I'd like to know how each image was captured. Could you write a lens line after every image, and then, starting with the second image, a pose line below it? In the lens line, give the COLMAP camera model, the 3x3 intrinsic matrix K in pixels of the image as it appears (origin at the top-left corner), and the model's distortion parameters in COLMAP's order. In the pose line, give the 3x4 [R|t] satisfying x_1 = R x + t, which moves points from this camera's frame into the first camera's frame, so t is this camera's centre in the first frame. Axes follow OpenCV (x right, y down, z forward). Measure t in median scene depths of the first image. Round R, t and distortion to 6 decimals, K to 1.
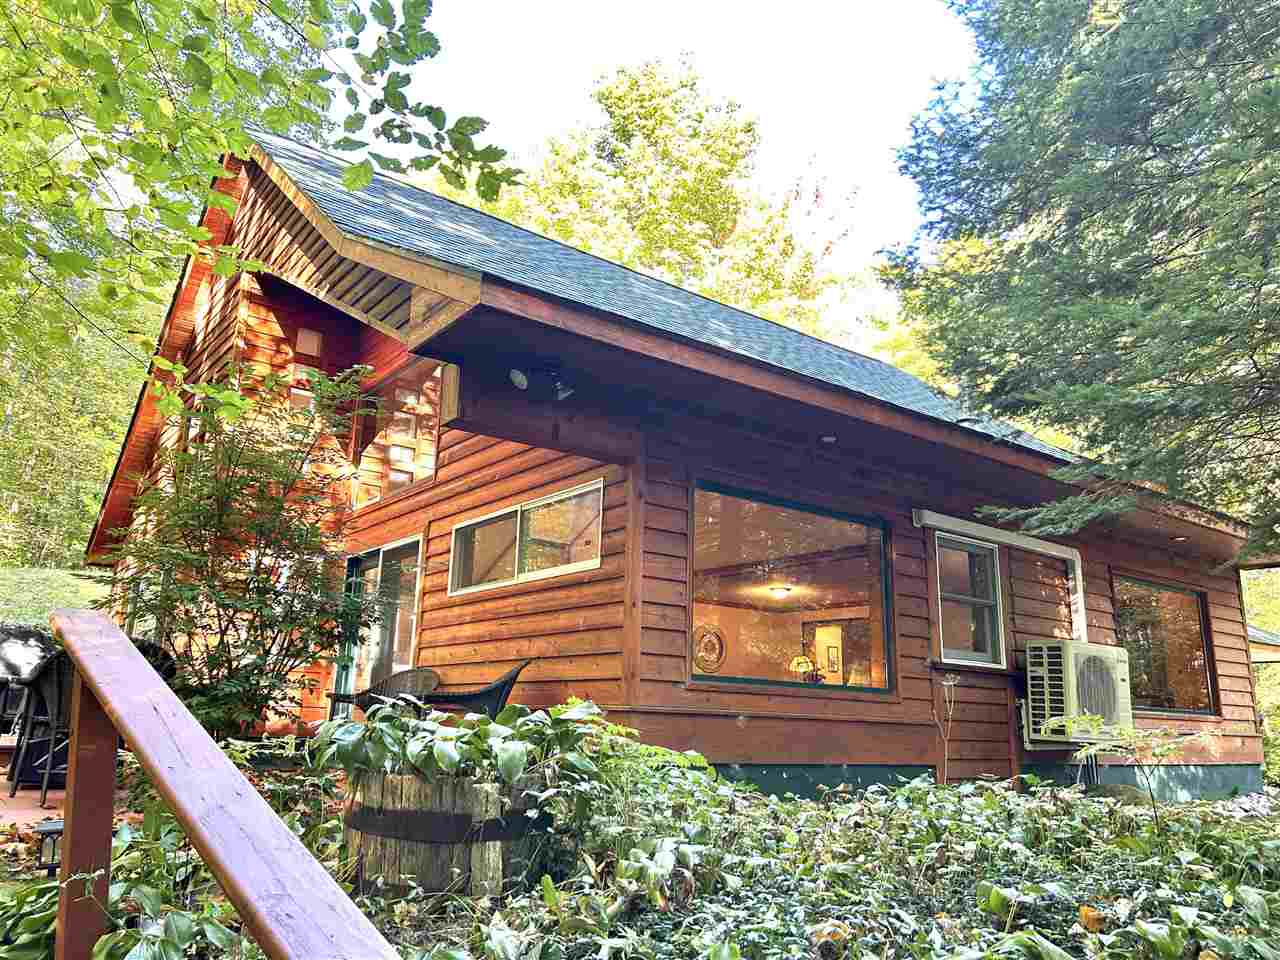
lens RADIAL K [[946.2, 0, 641.9], [0, 946.2, 486.3], [0, 0, 1]] dist [0.048584, -0.050655]
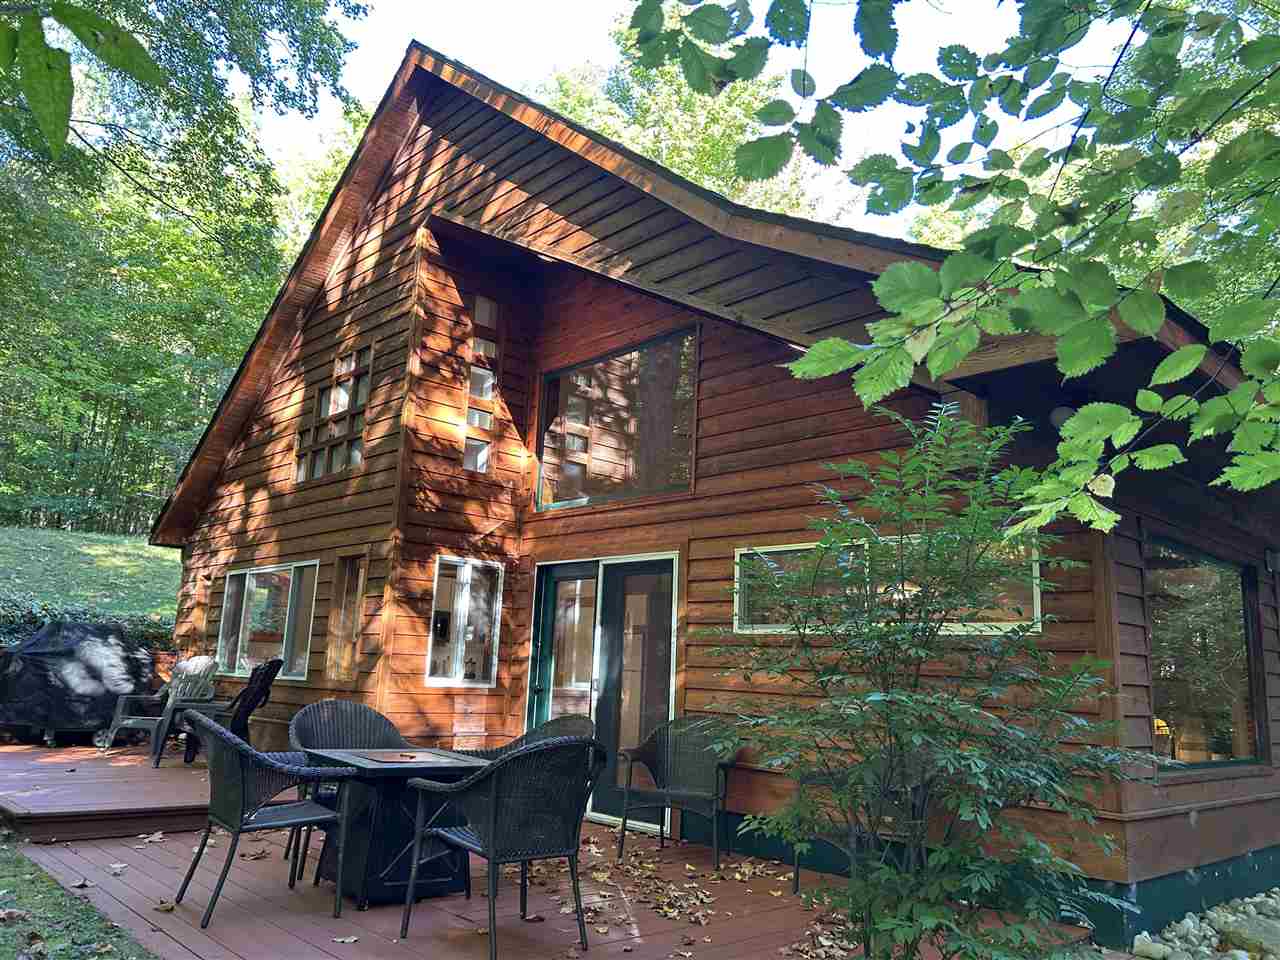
lens RADIAL K [[945.8, 0, 639.6], [0, 945.8, 485.5], [0, 0, 1]] dist [0.050467, -0.053056]
pose [[0.994219, 0.037442, 0.100634, -0.298178], [-0.042503, 0.997913, 0.048618, -0.043341], [-0.098604, -0.052614, 0.993735, 0.124834]]
